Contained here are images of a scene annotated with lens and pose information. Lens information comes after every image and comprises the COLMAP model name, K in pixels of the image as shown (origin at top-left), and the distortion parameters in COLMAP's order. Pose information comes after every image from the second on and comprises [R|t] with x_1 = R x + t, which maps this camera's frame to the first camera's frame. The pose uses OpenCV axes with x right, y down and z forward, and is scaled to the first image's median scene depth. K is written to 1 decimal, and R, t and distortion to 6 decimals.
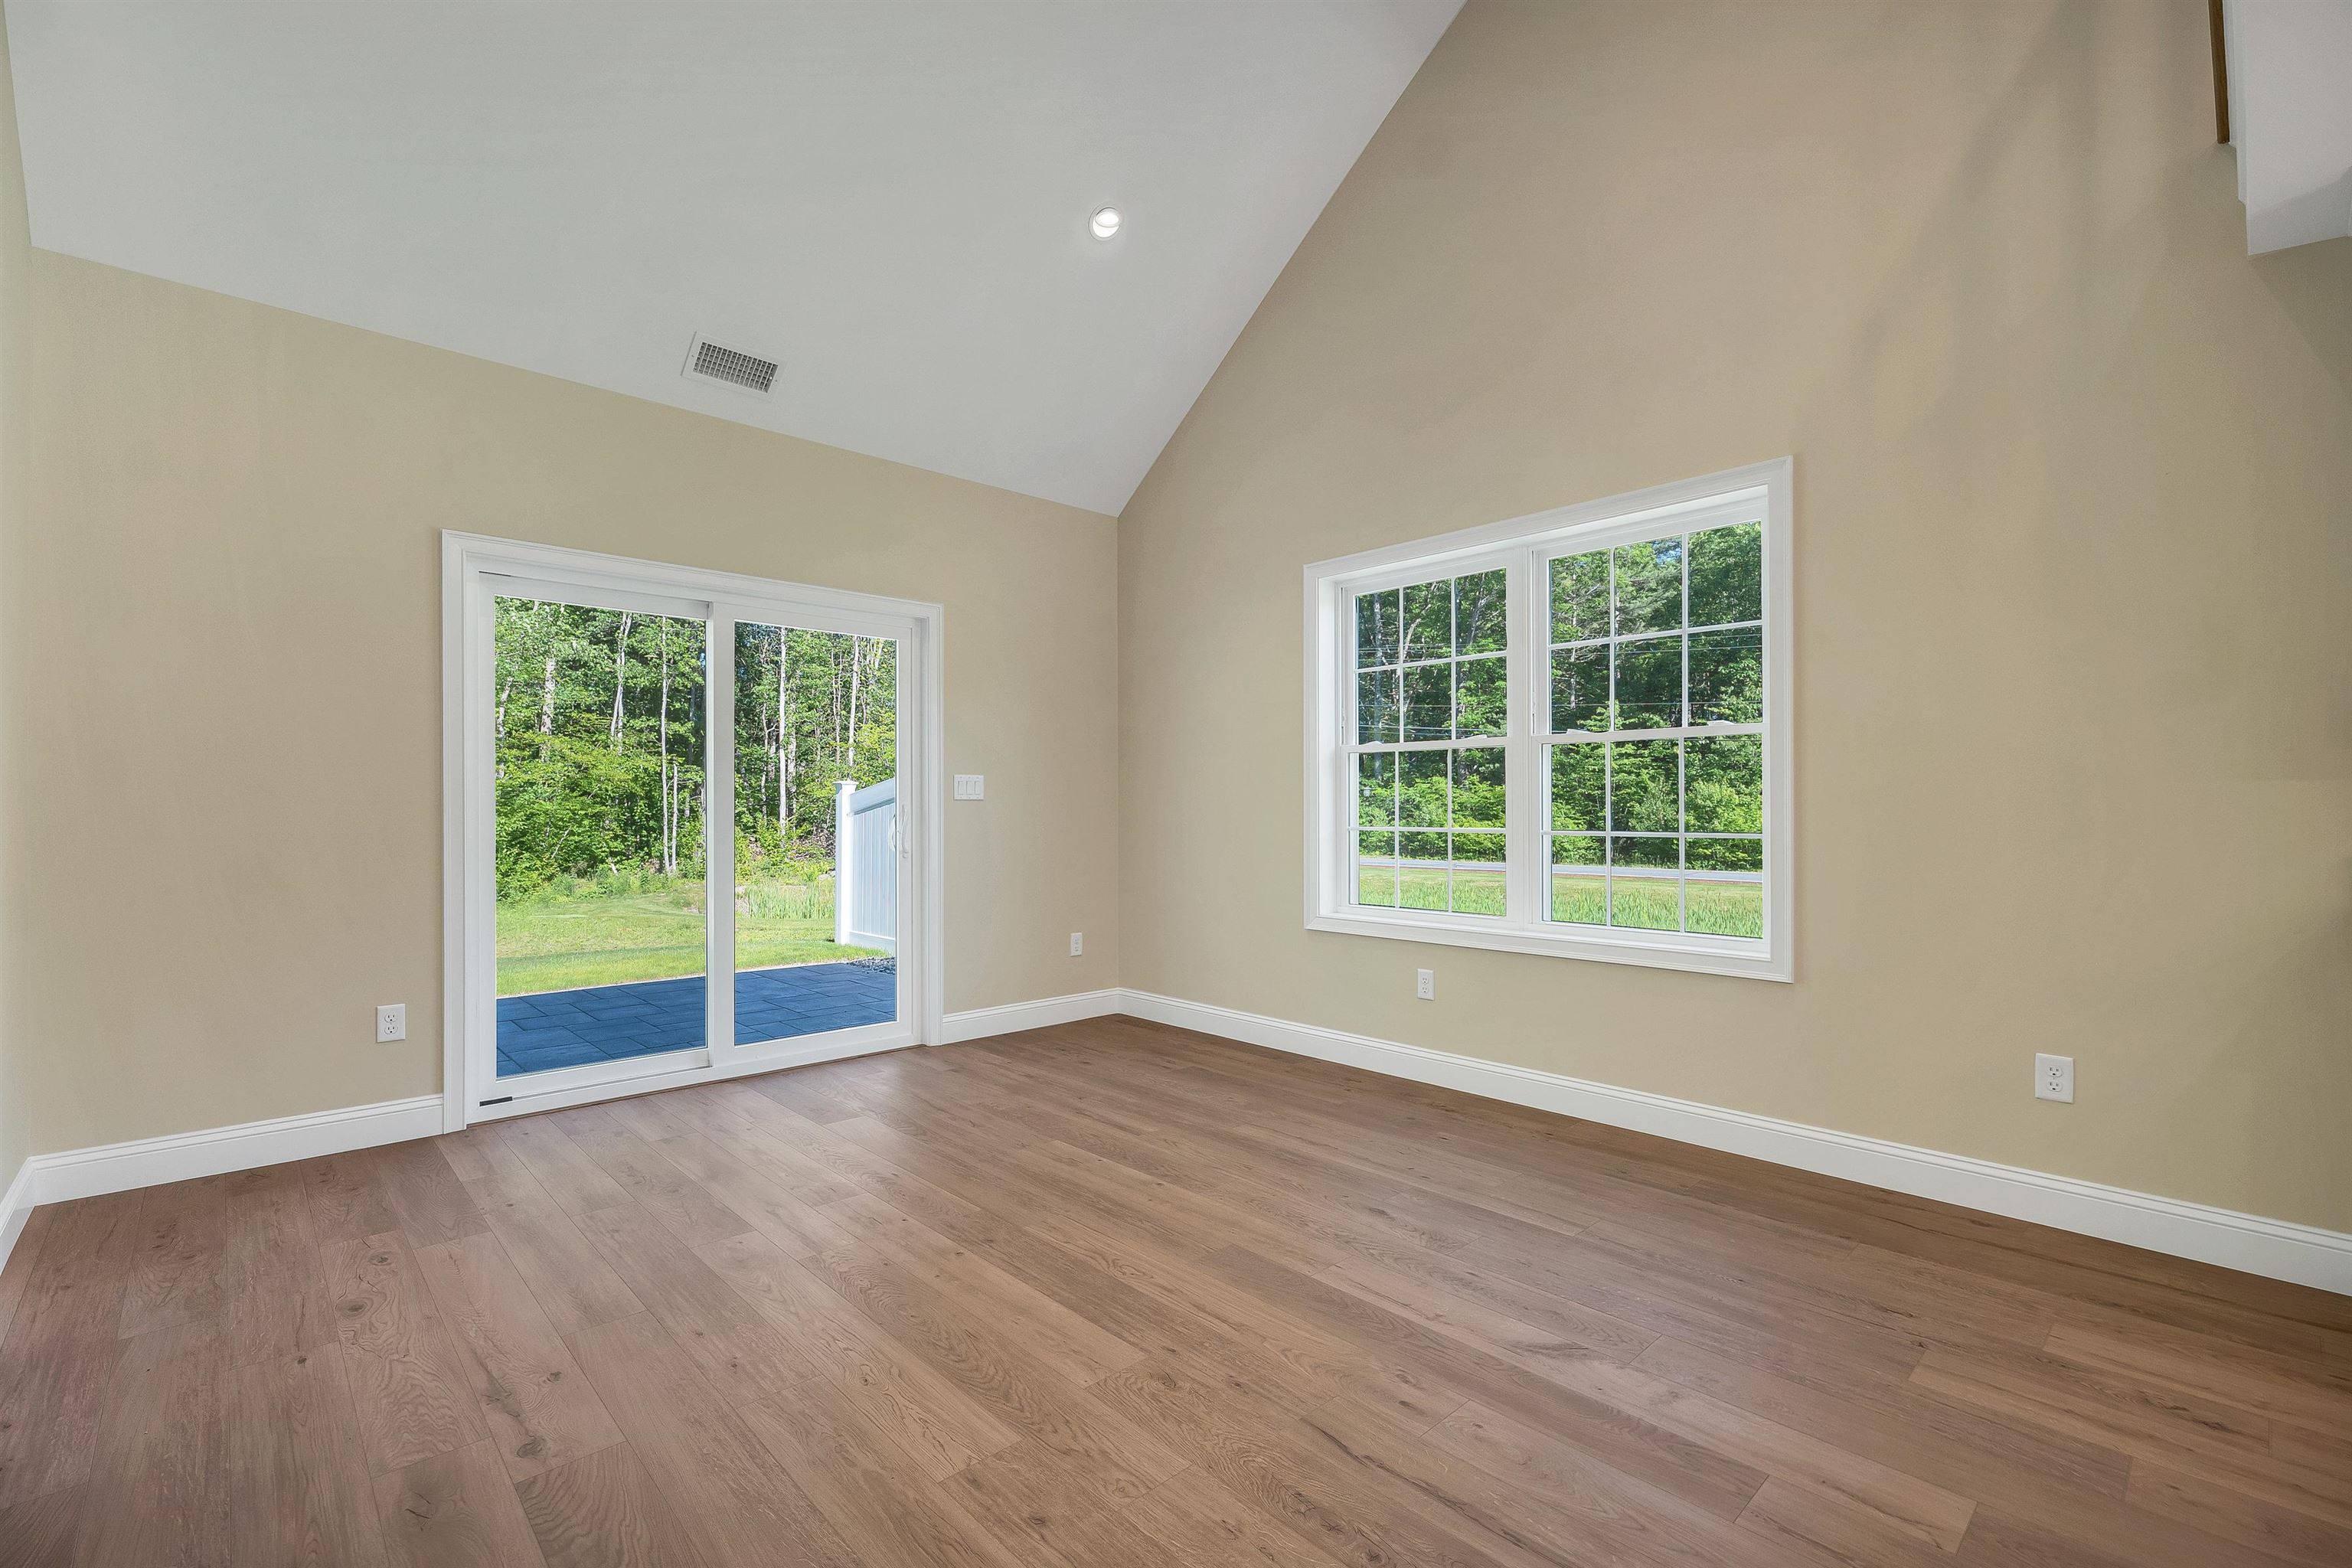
lens RADIAL K [[1017.1, 0, 1175.0], [0, 1017.1, 809.8], [0, 0, 1]] dist [0.002713, 0.000229]
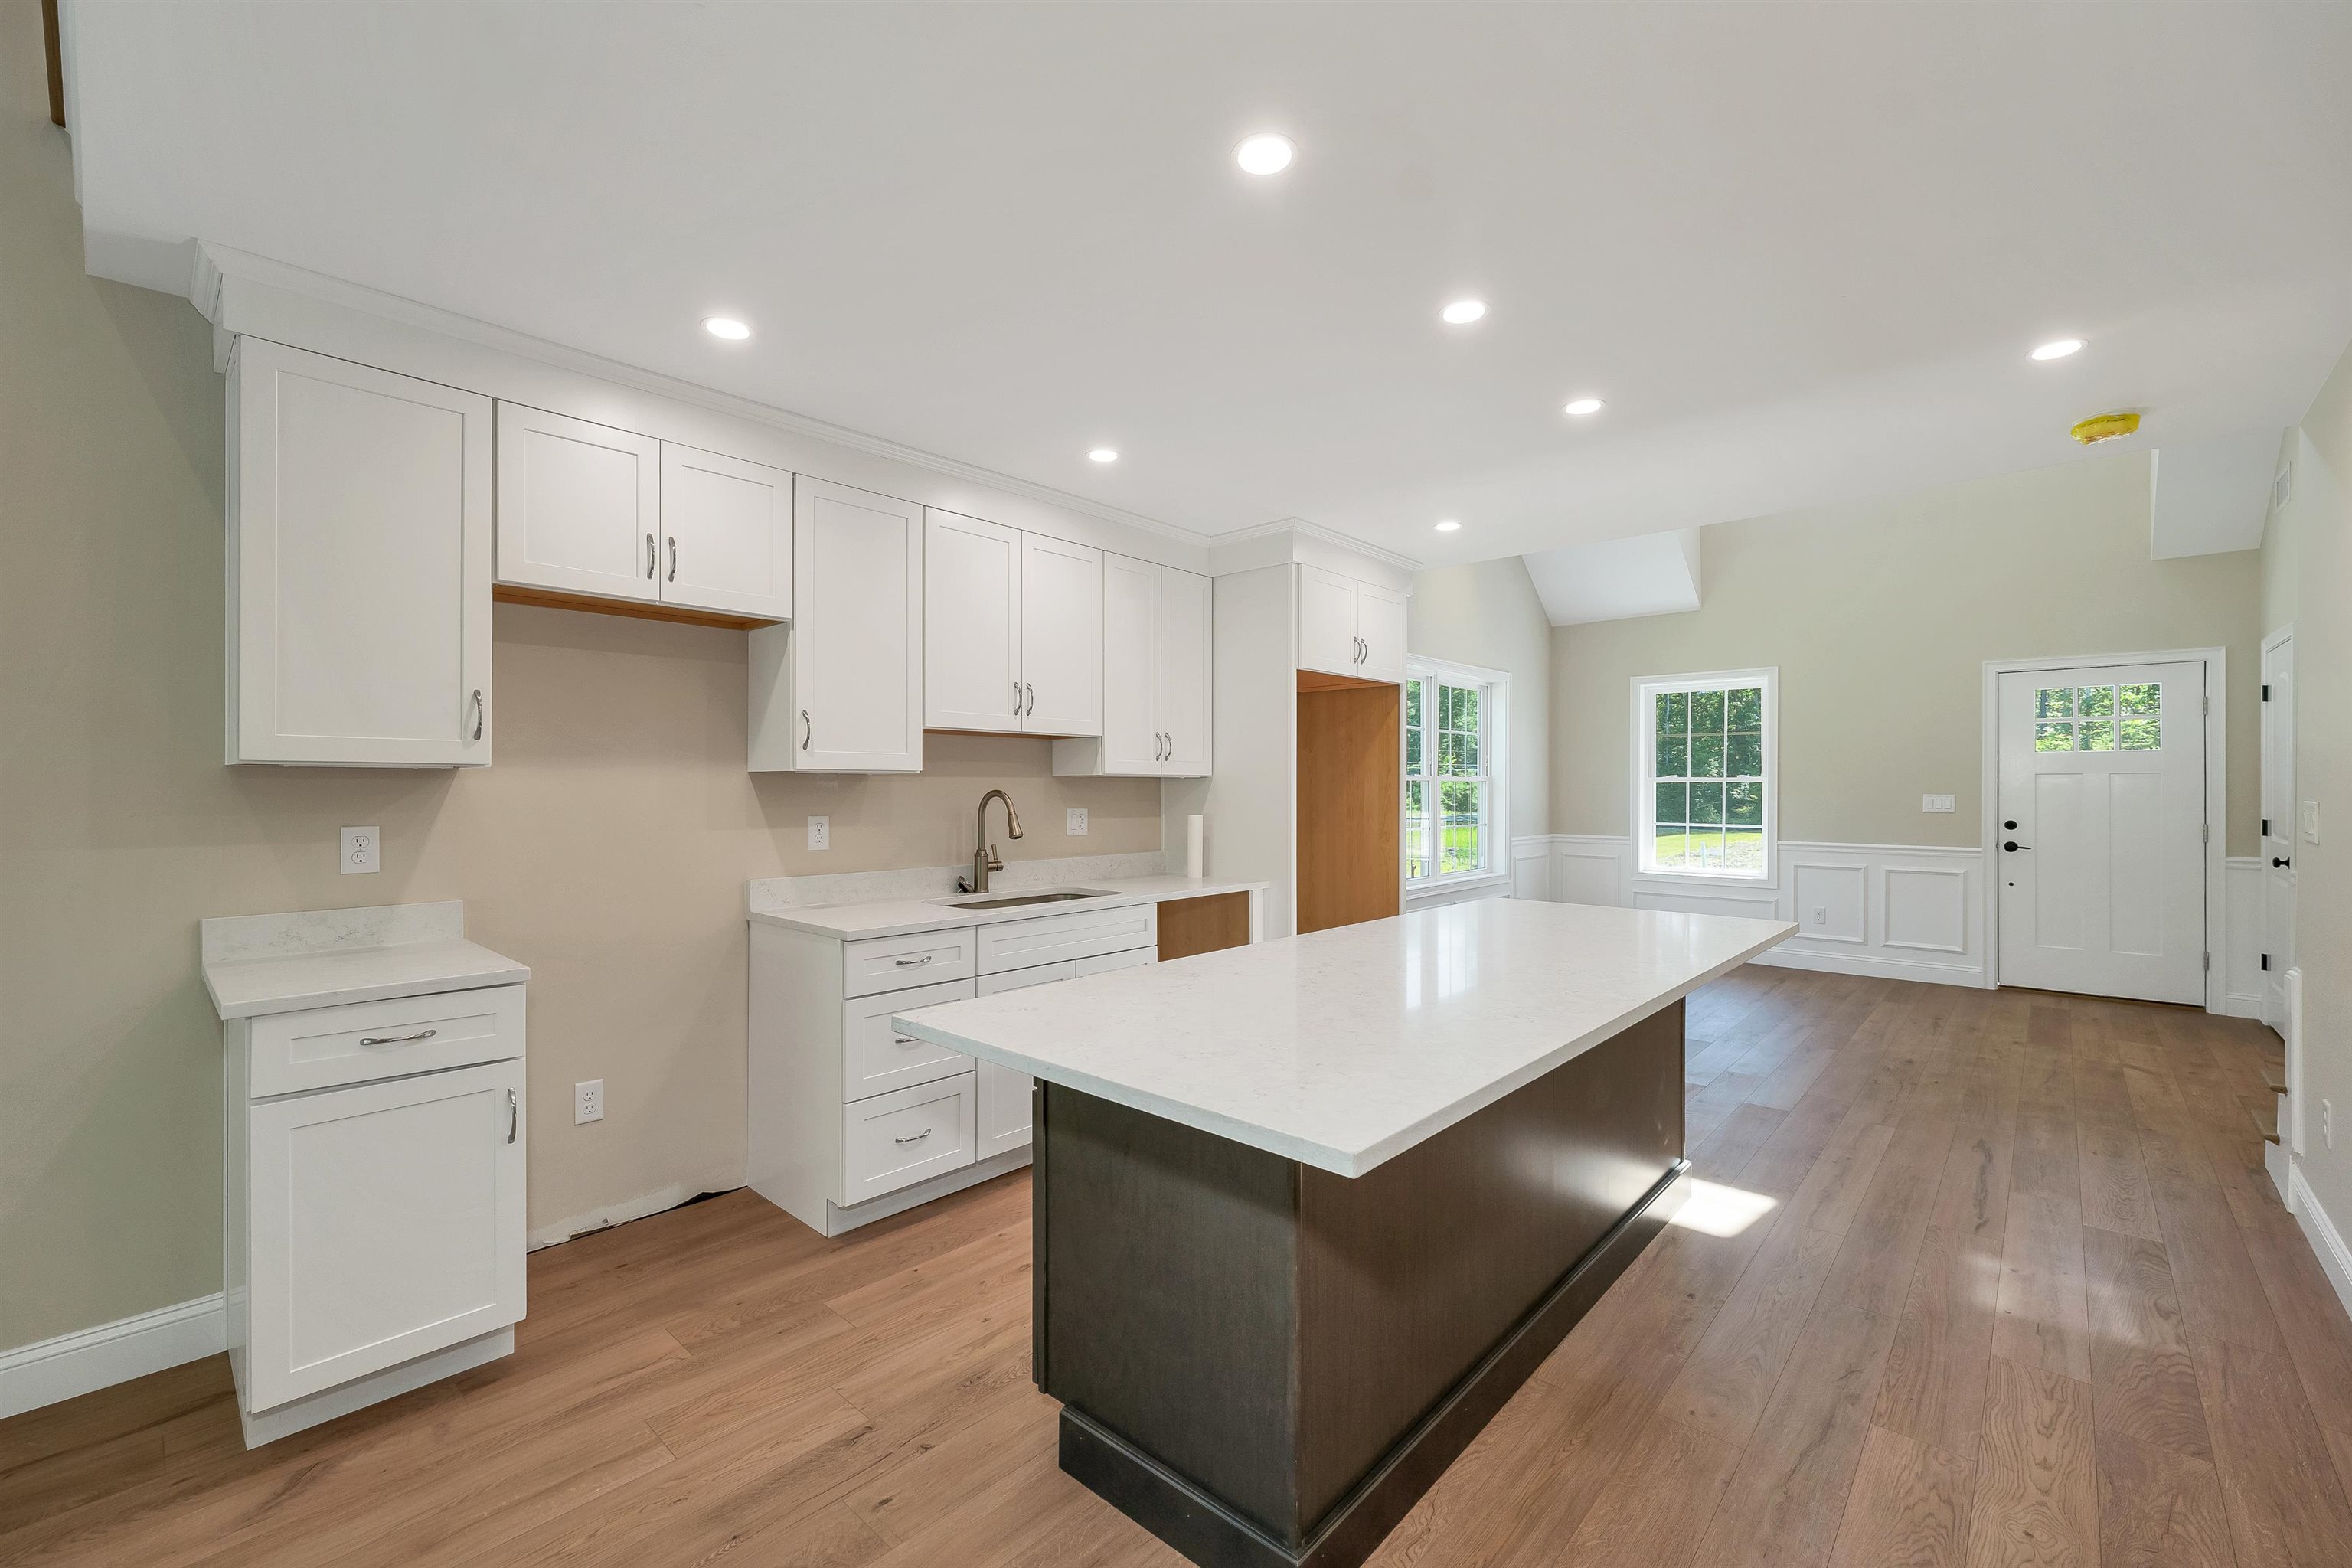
lens RADIAL K [[970.3, 0, 1171.9], [0, 970.3, 784.7], [0, 0, 1]] dist [0.003333, 0.000017]
pose [[-0.079286, 0.002578, 0.996849, 0.105066], [0.001832, 0.999995, -0.002440, -0.074241], [-0.996850, 0.001633, -0.079290, 0.102505]]
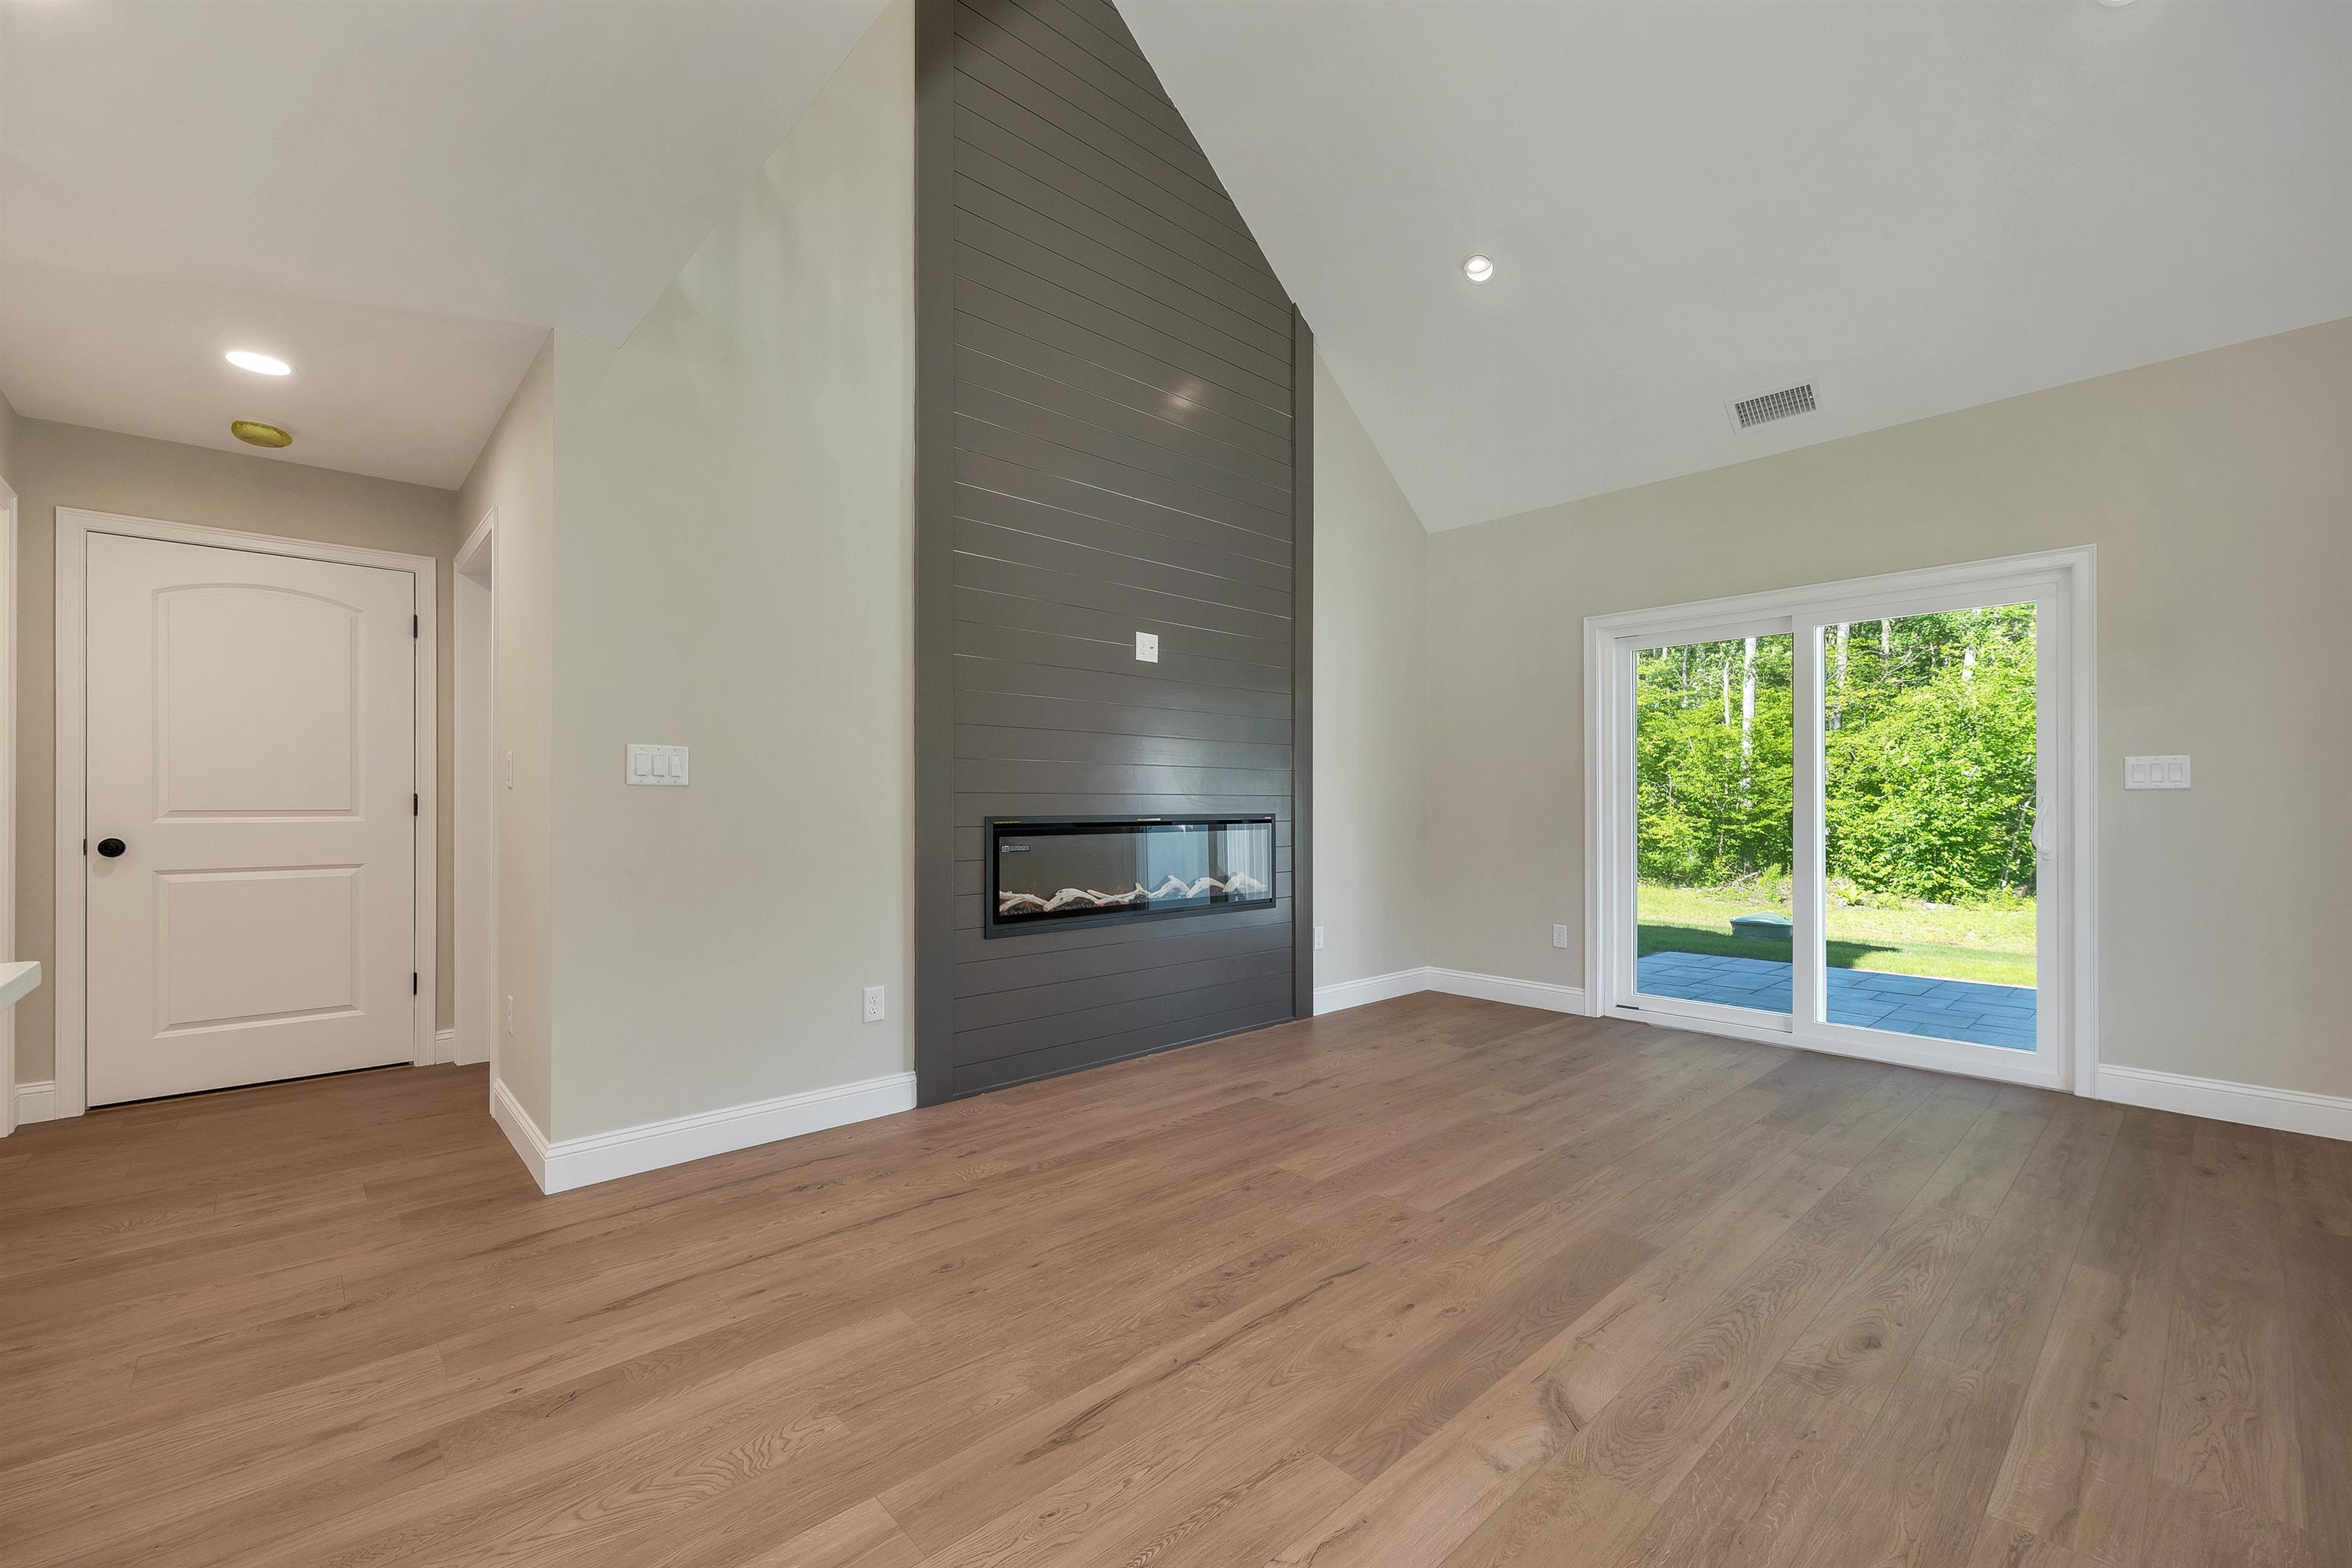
lens RADIAL K [[970.5, 0, 1172.2], [0, 970.5, 801.6], [0, 0, 1]] dist [0.001351, 0.000337]
pose [[-0.009962, -0.001016, -0.999950, 0.952609], [-0.001632, 0.999998, -0.001000, 0.002758], [0.999949, 0.001622, -0.009964, 0.520069]]
